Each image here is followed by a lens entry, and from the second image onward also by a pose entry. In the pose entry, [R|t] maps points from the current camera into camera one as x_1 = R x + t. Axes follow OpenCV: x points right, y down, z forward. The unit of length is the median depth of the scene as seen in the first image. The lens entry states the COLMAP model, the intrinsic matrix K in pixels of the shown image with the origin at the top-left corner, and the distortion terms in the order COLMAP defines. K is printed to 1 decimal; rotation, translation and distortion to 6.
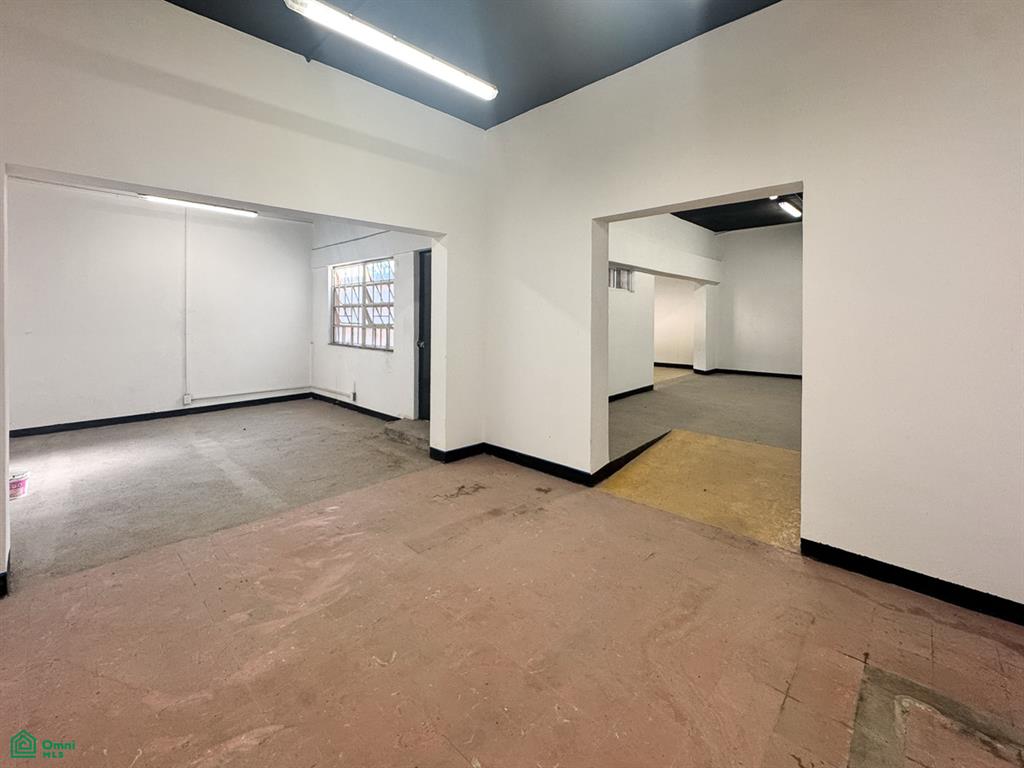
lens RADIAL K [[426.5, 0, 513.8], [0, 426.5, 320.7], [0, 0, 1]] dist [0.000310, 0.000216]
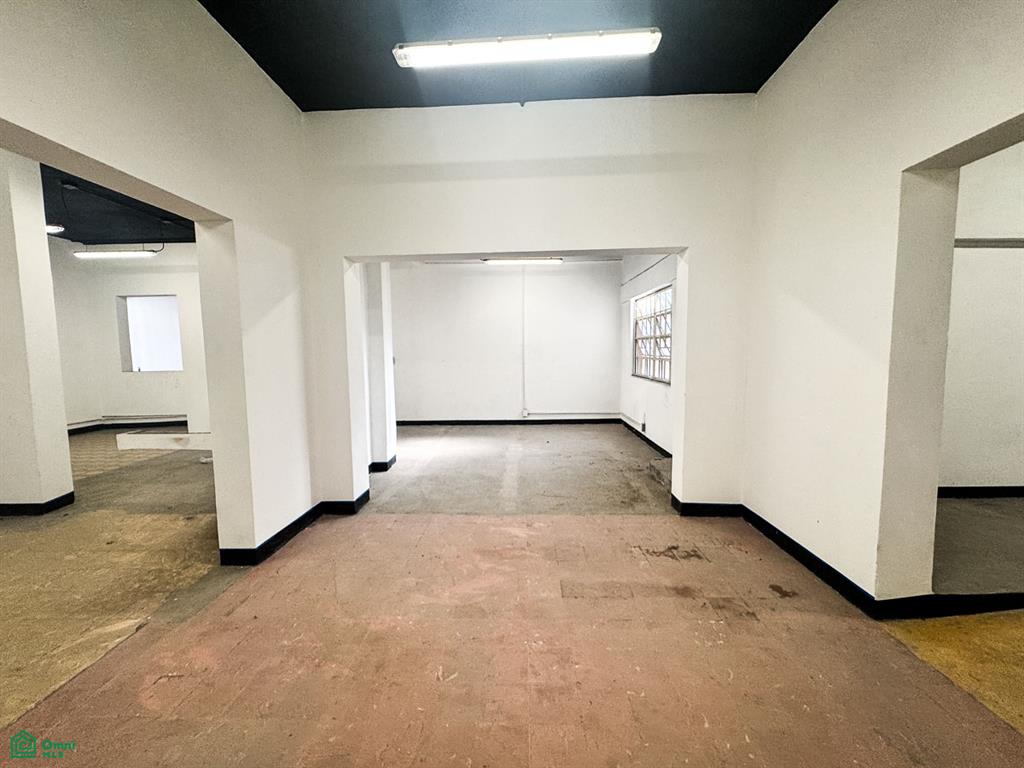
lens RADIAL K [[410.2, 0, 512.0], [0, 410.2, 384.0], [0, 0, 1]] dist [-0.000008, -0.000071]
pose [[0.676063, 0.051680, -0.735029, 0.242797], [0.004167, 0.997253, 0.073950, 0.002972], [0.736832, -0.053058, 0.673991, 0.226449]]
